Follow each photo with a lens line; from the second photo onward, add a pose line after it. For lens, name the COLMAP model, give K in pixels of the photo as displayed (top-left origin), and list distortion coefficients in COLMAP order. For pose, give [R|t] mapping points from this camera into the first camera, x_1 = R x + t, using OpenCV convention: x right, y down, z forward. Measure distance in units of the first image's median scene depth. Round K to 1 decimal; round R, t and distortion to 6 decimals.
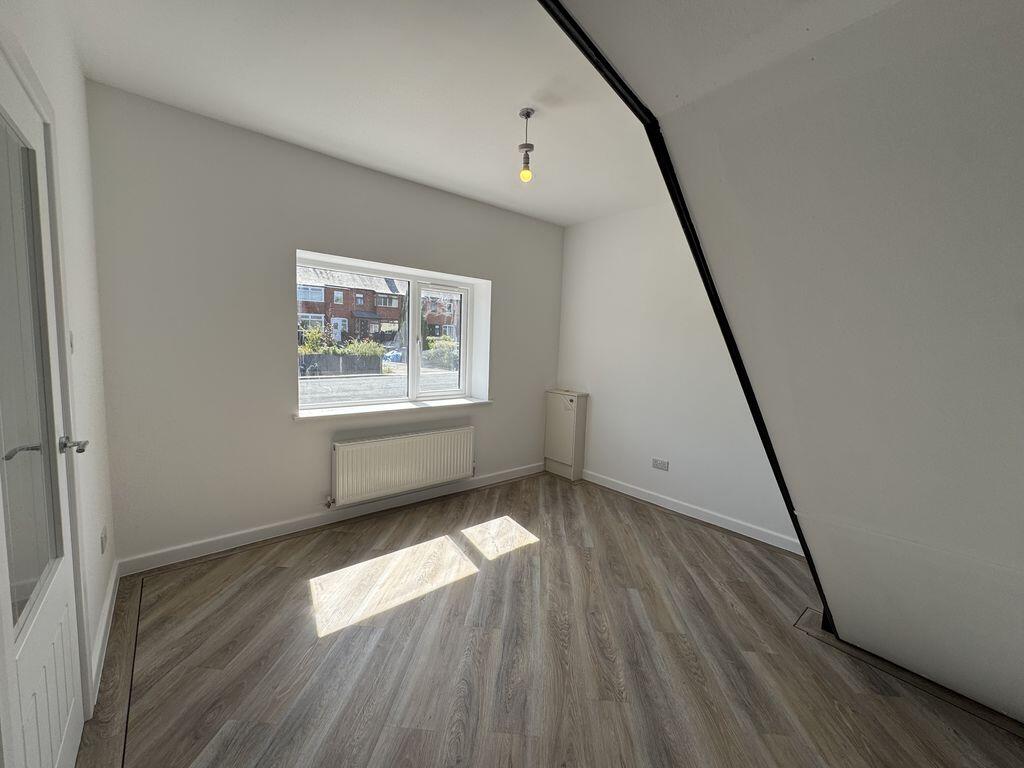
lens RADIAL K [[407.4, 0, 510.8], [0, 407.4, 382.5], [0, 0, 1]] dist [-0.001210, 0.000075]
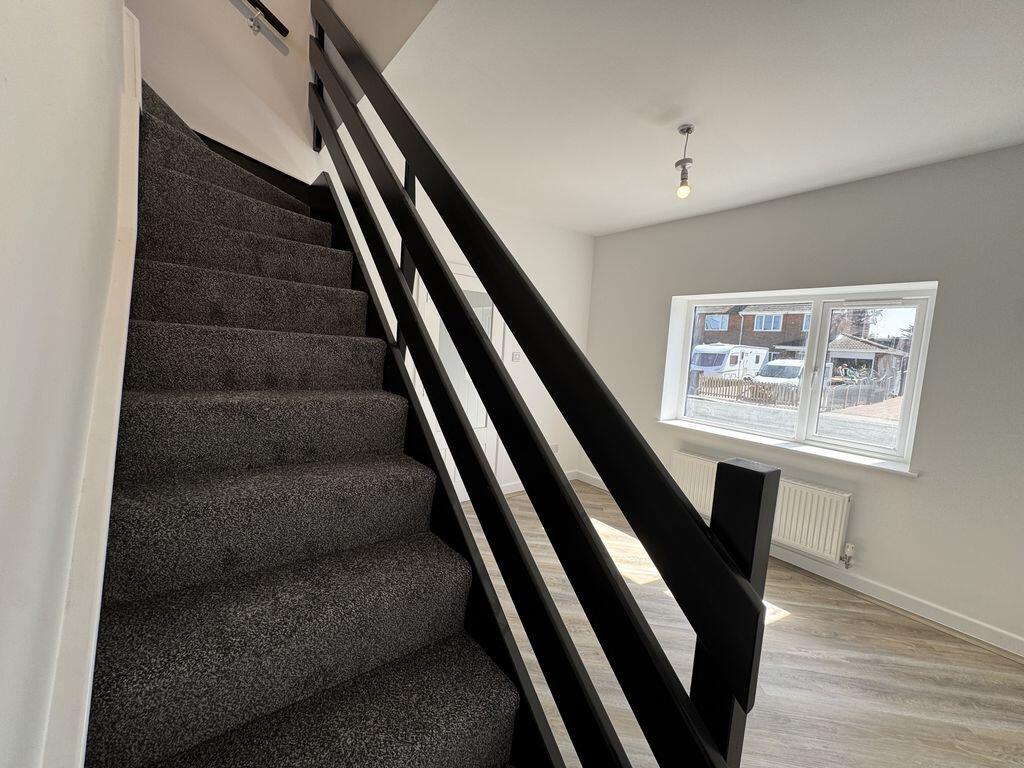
lens RADIAL K [[407.4, 0, 510.8], [0, 407.4, 382.5], [0, 0, 1]] dist [-0.001210, 0.000075]
pose [[-0.021701, 0.053170, -0.998350, 0.621003], [-0.164203, 0.984835, 0.056020, -0.027189], [0.986188, 0.165148, -0.012641, 0.411148]]
